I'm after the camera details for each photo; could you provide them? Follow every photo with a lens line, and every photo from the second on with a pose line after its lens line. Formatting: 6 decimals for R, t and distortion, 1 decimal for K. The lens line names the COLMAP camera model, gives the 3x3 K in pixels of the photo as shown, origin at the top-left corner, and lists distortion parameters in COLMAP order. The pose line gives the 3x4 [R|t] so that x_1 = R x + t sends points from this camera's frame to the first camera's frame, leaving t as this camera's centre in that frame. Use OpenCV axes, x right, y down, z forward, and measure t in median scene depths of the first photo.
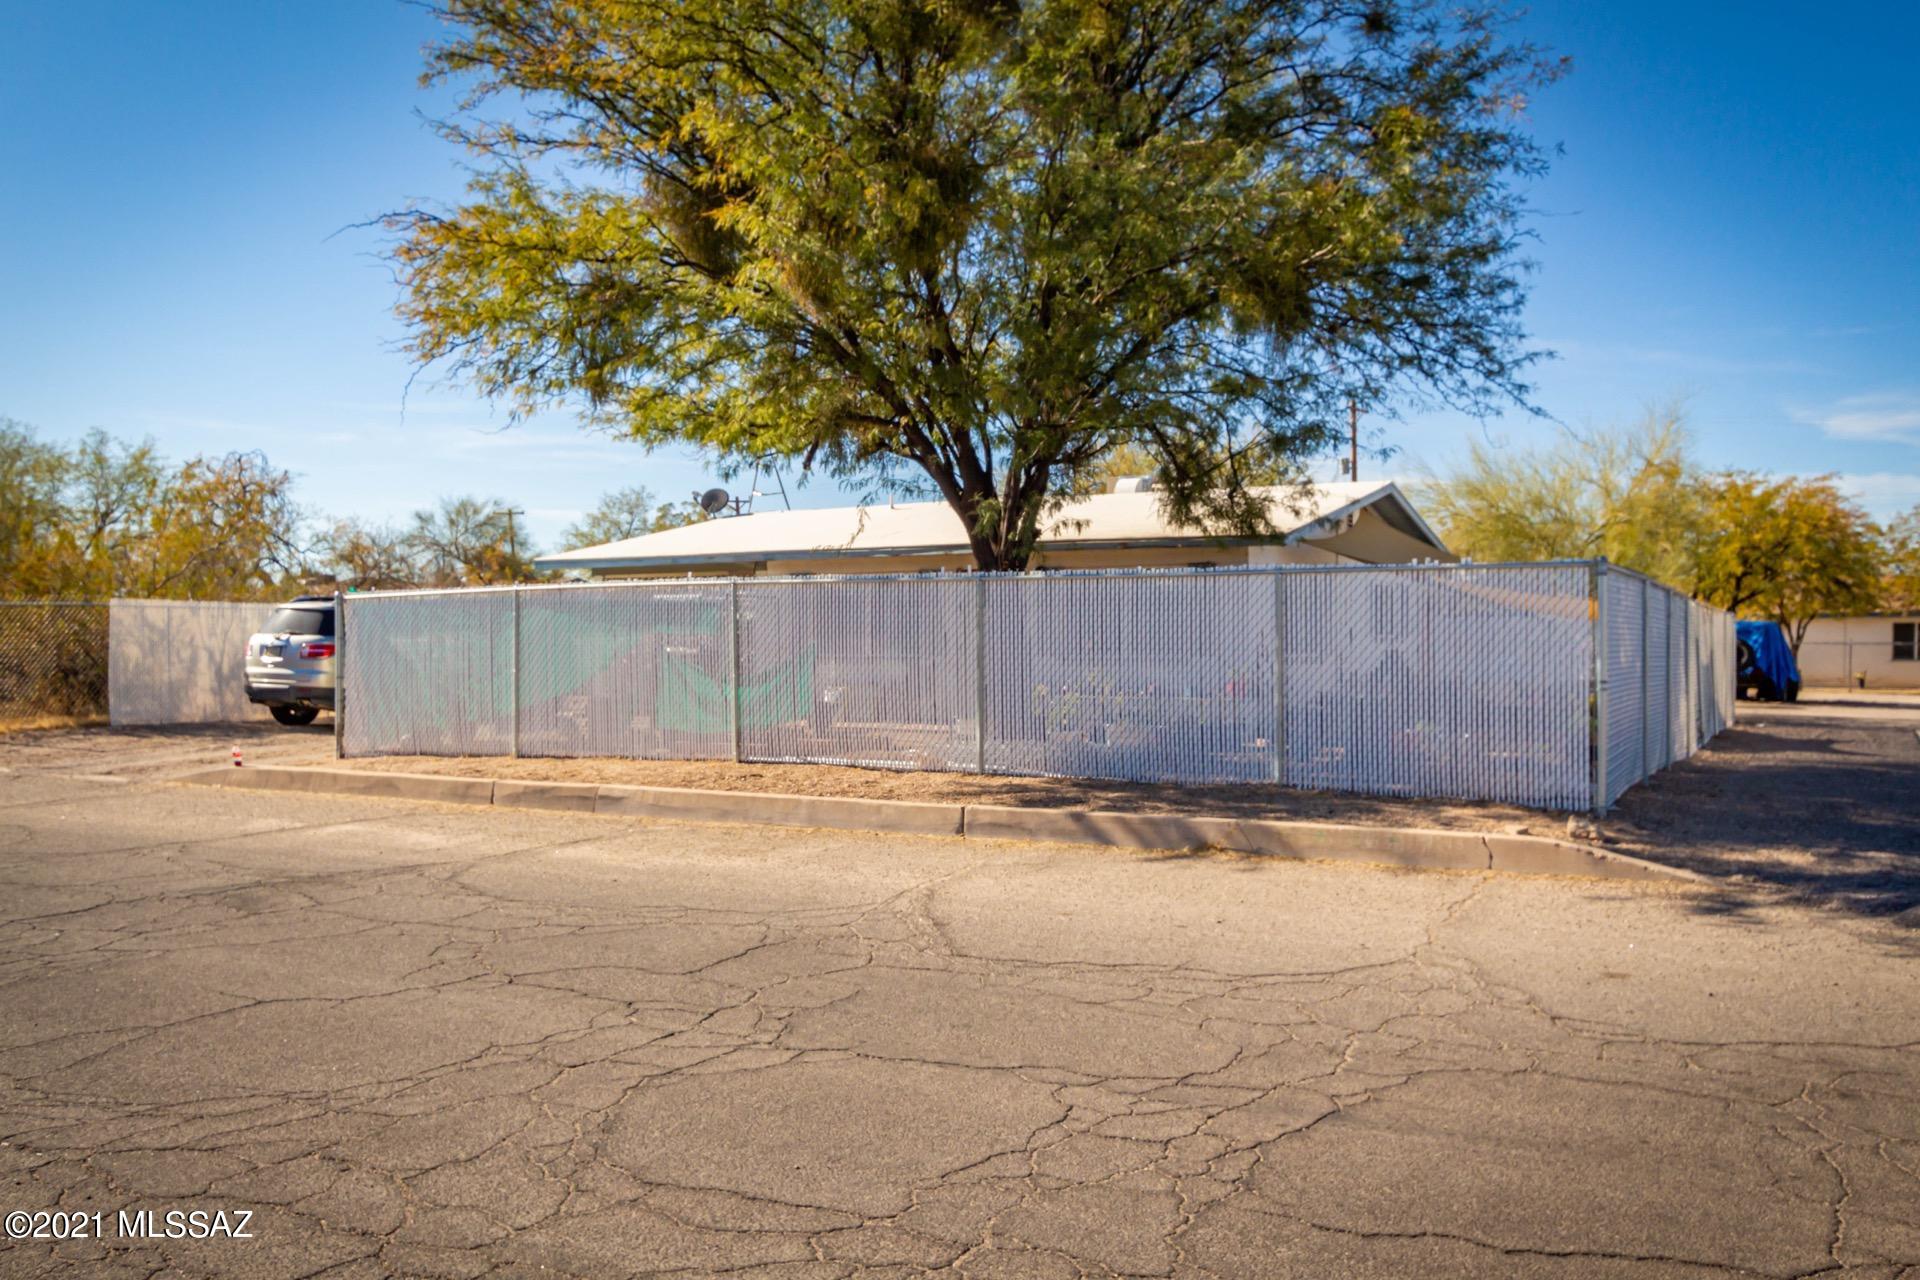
lens RADIAL K [[1638.3, 0, 970.0], [0, 1638.3, 648.8], [0, 0, 1]] dist [0.002012, -0.005406]
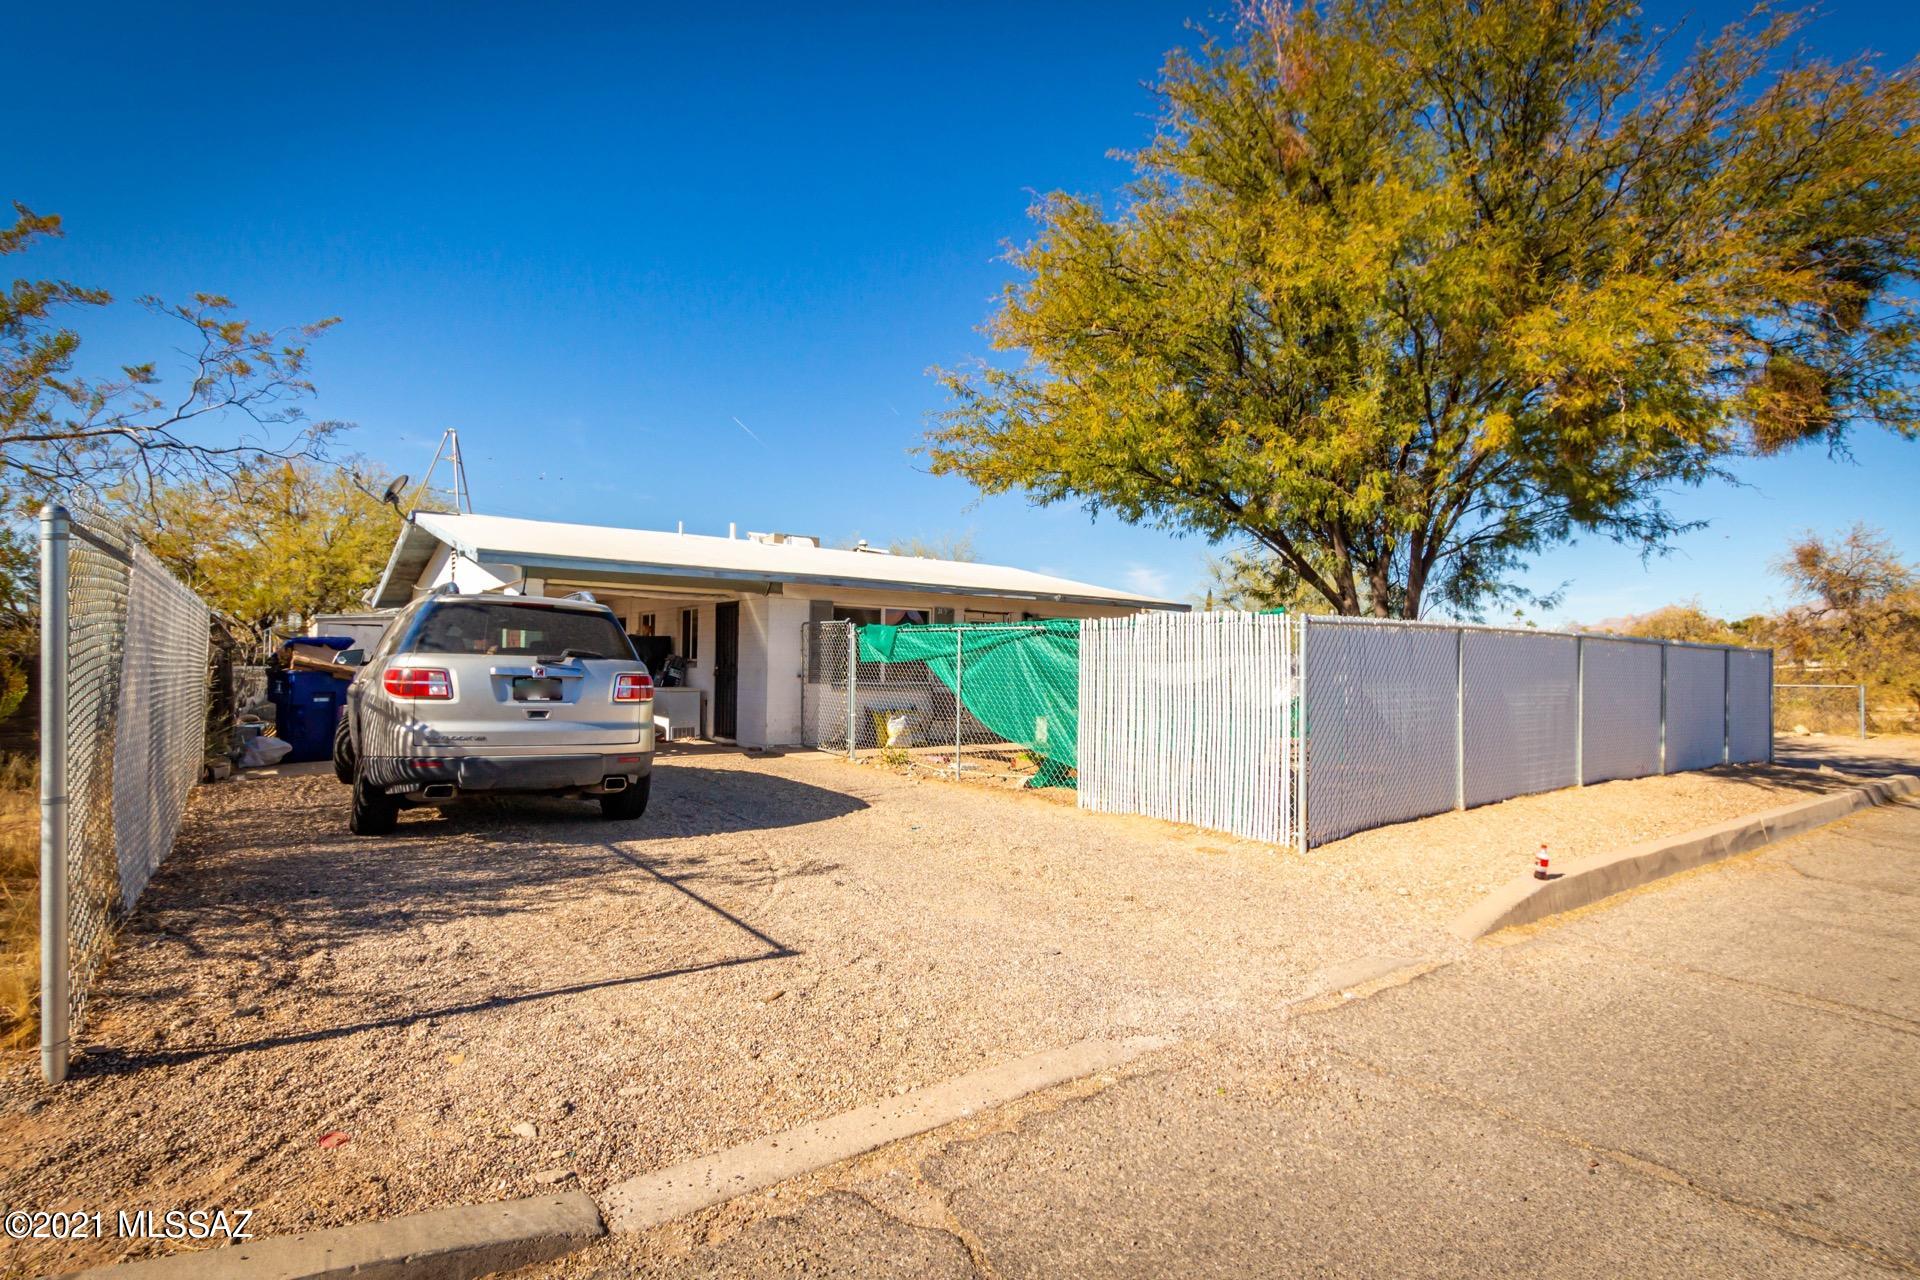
lens RADIAL K [[902.5, 0, 950.4], [0, 902.5, 655.6], [0, 0, 1]] dist [0.014812, -0.006307]
pose [[0.399718, 0.020429, 0.916411, -0.794356], [-0.014900, 0.999764, -0.015789, -0.007960], [-0.916517, -0.007343, 0.399928, 0.966029]]
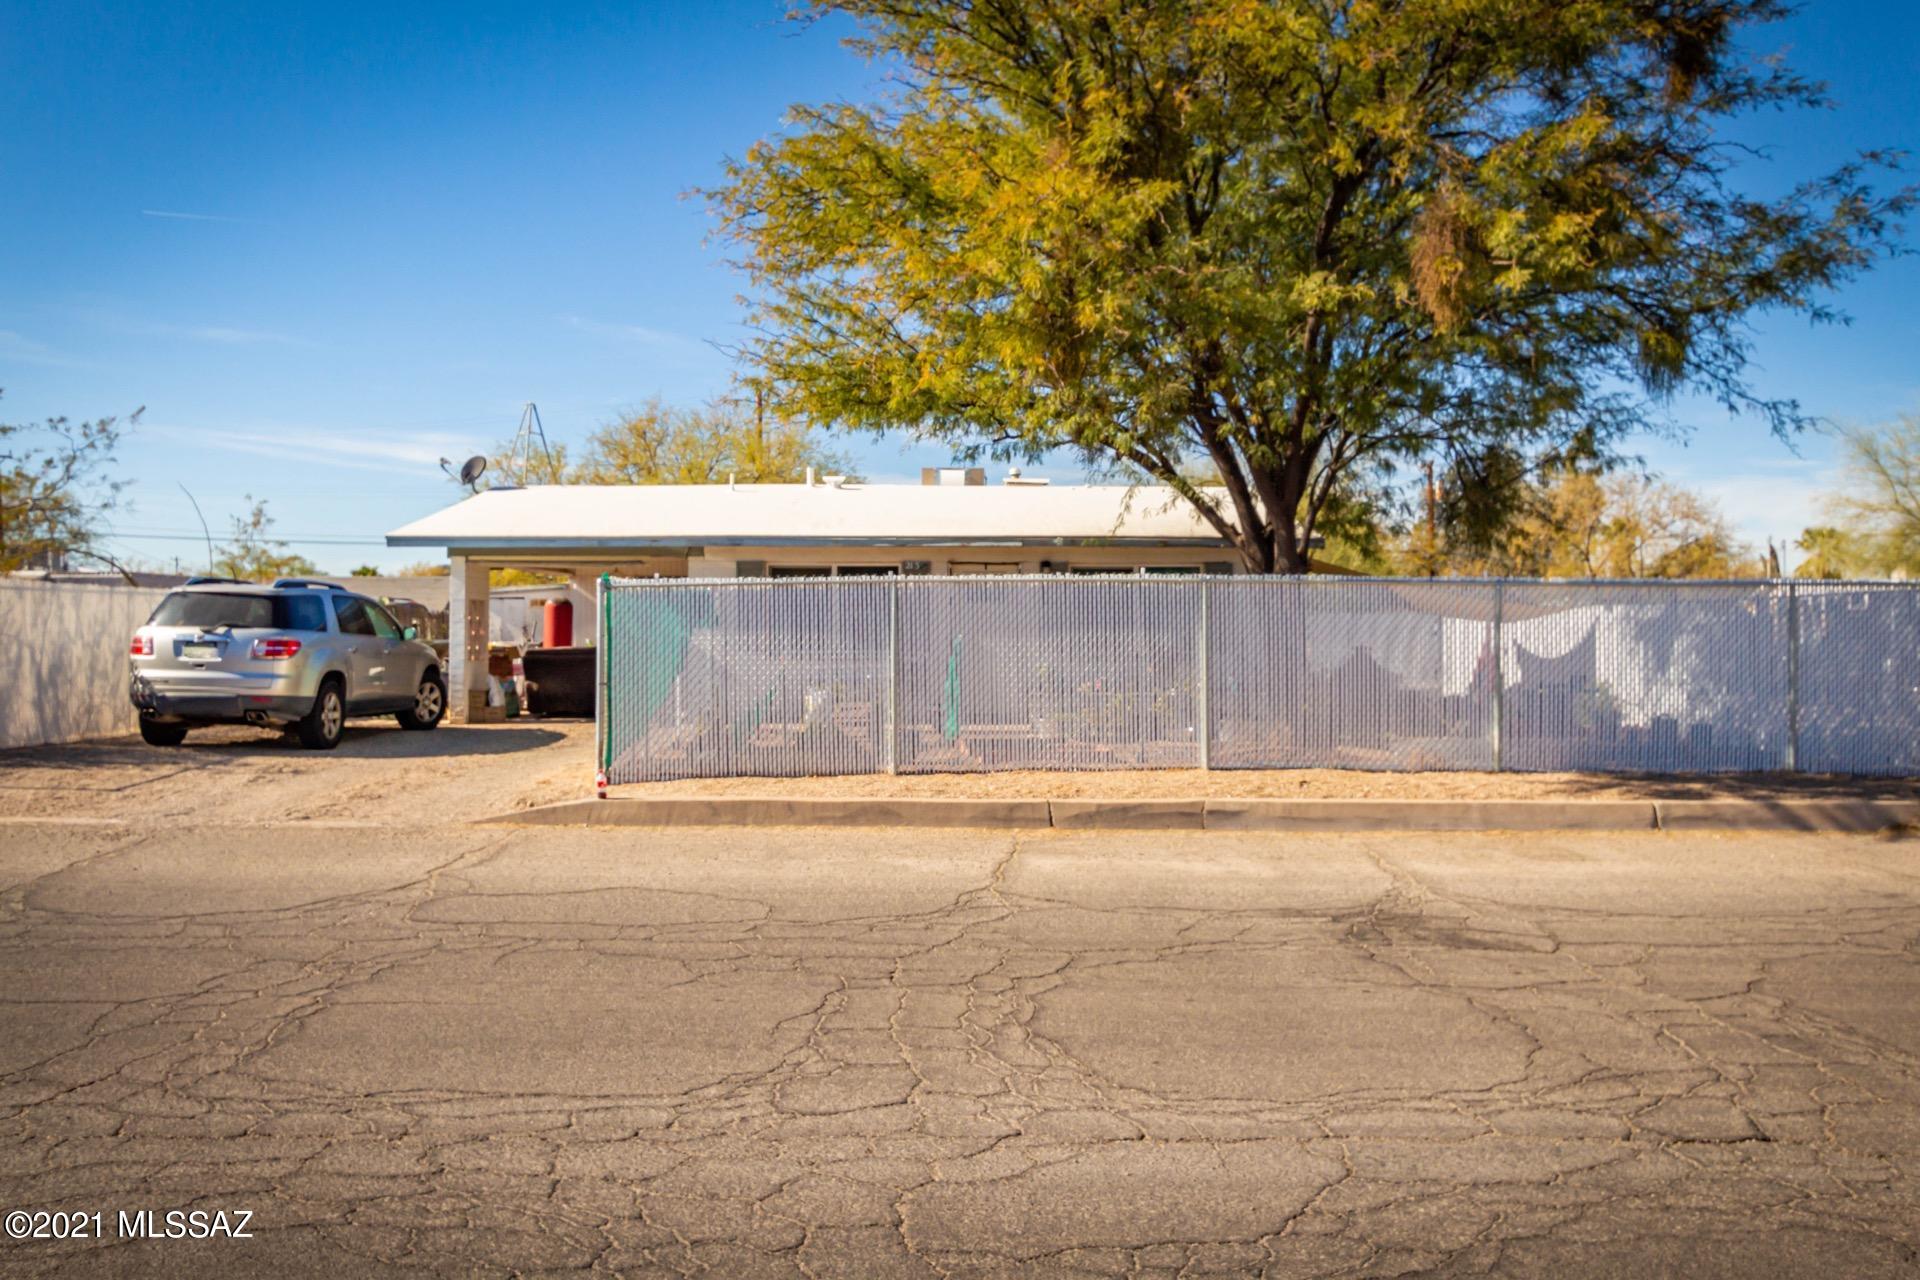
lens RADIAL K [[1676.5, 0, 973.0], [0, 1676.5, 629.8], [0, 0, 1]] dist [-0.010869, 0.021529]
pose [[0.870109, 0.004550, 0.492839, -0.623188], [-0.002586, 0.999986, -0.004666, -0.005987], [-0.492853, 0.002785, 0.870108, 0.187323]]
